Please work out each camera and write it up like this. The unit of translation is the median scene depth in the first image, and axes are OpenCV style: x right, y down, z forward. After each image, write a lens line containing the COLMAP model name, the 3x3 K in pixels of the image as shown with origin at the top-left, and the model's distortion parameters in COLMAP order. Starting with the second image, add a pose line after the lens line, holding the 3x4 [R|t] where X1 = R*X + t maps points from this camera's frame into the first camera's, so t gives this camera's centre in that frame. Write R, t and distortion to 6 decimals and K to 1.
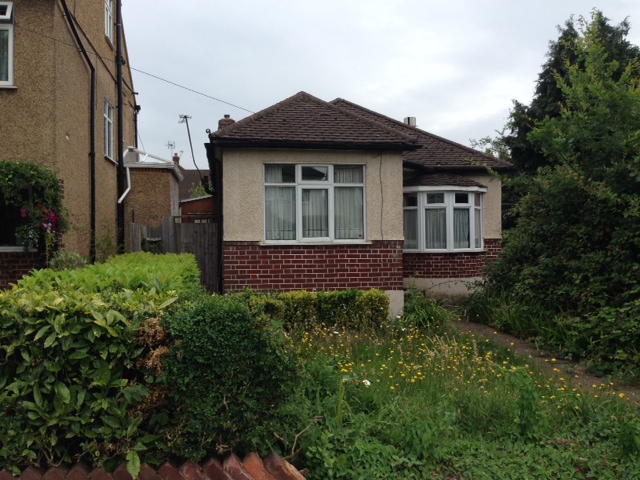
lens RADIAL K [[588.2, 0, 323.0], [0, 588.2, 242.4], [0, 0, 1]] dist [0.118811, -0.219819]
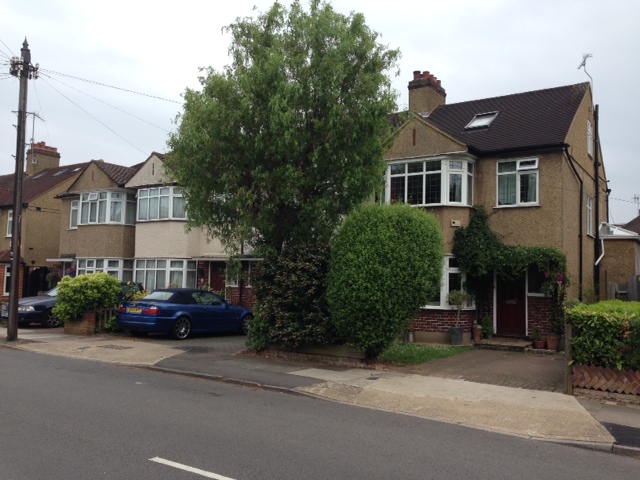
lens RADIAL K [[588.2, 0, 323.0], [0, 588.2, 242.4], [0, 0, 1]] dist [0.118811, -0.219819]
pose [[0.740926, -0.018930, -0.671320, 0.187803], [-0.033432, 0.997324, -0.065021, -0.006760], [0.670754, 0.070620, 0.738310, -0.698400]]
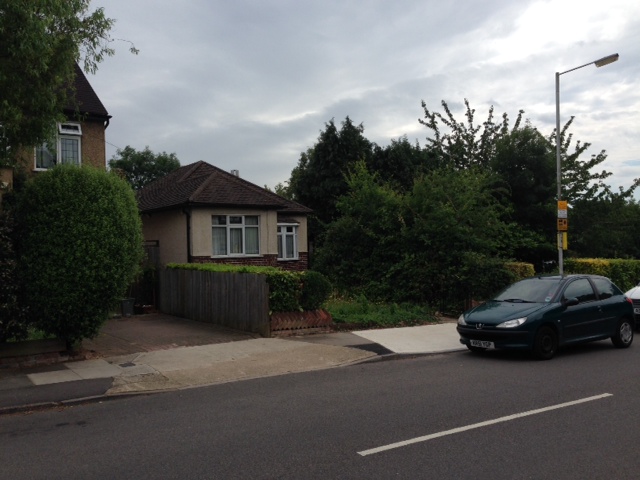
lens RADIAL K [[588.2, 0, 323.0], [0, 588.2, 242.4], [0, 0, 1]] dist [0.118811, -0.219819]
pose [[0.900799, -0.006682, 0.434184, -0.585197], [0.013498, 0.999829, -0.012617, -0.016262], [-0.434026, 0.017226, 0.900736, -0.841752]]
